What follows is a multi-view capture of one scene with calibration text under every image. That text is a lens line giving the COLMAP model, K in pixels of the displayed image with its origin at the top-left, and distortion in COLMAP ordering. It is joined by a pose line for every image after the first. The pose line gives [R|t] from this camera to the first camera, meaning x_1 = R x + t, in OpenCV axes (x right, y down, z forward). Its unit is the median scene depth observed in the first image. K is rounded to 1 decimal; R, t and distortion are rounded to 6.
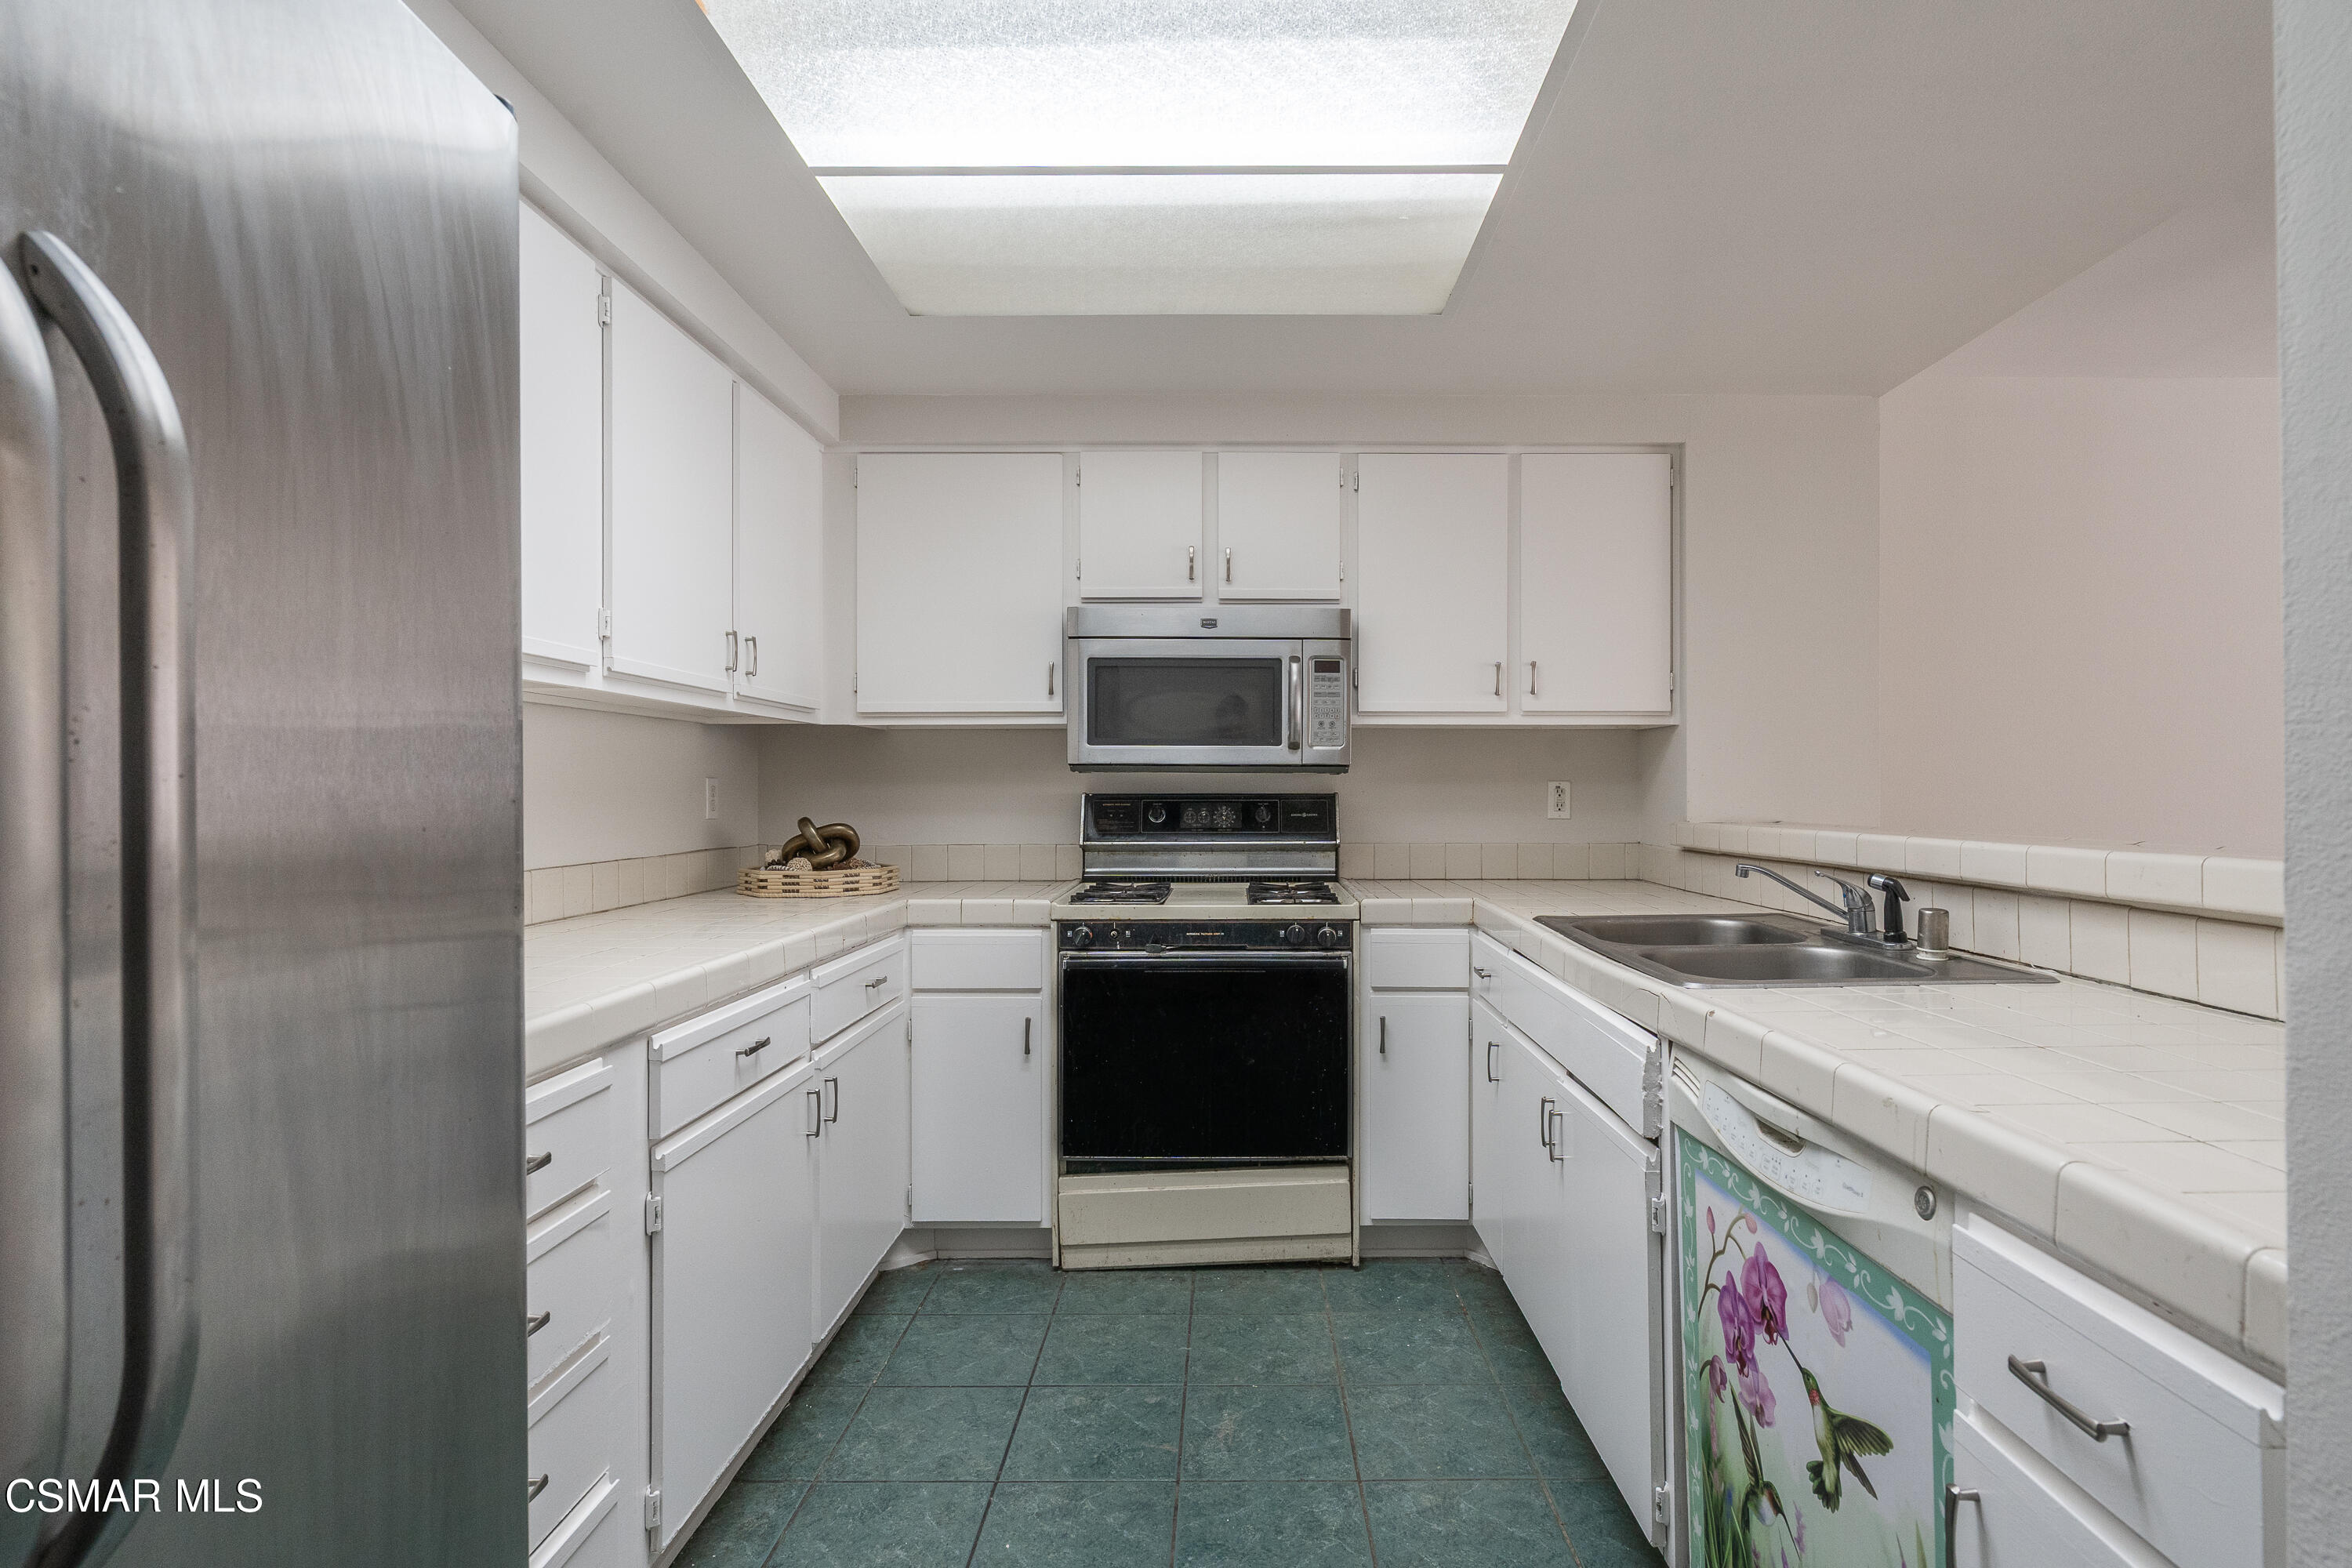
lens RADIAL K [[1128.9, 0, 1185.7], [0, 1128.9, 776.4], [0, 0, 1]] dist [-0.001660, 0.000885]
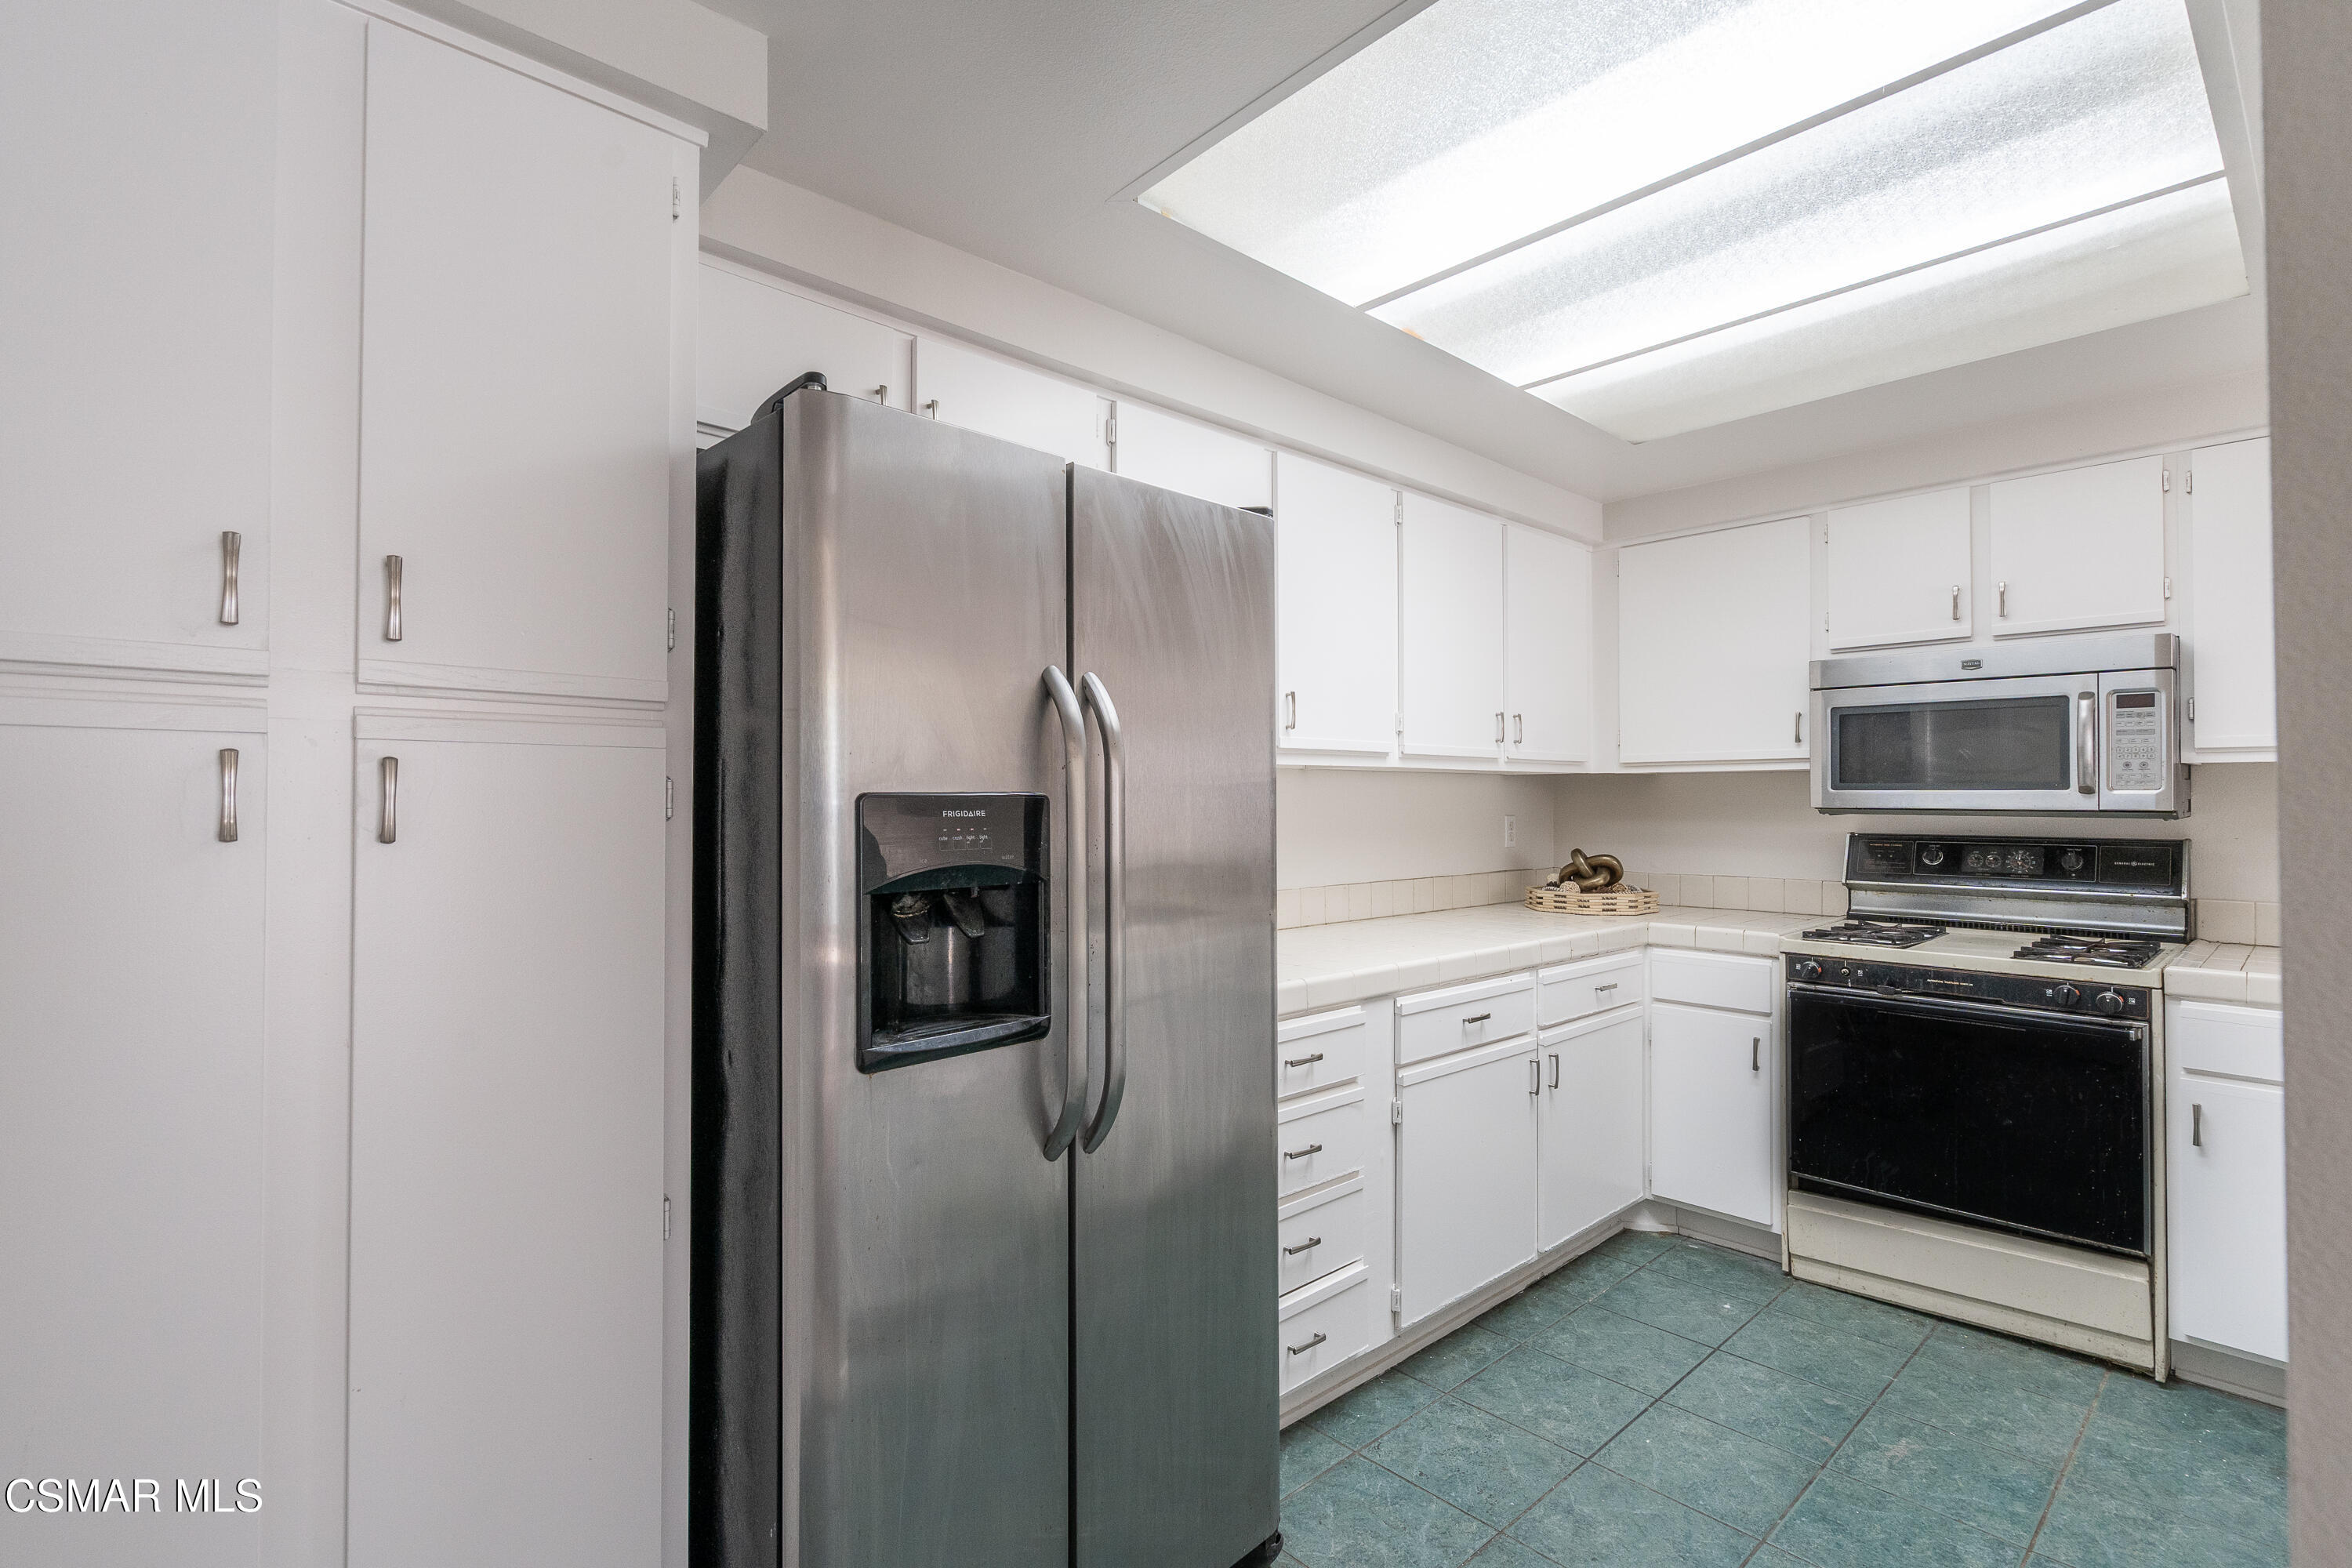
lens RADIAL K [[1067.0, 0, 1184.2], [0, 1067.0, 717.2], [0, 0, 1]] dist [-0.000447, 0.001031]
pose [[0.692673, -0.051643, -0.719400, 0.245762], [0.007357, 0.997887, -0.064551, -0.040431], [0.721214, 0.039420, 0.691590, -0.157394]]
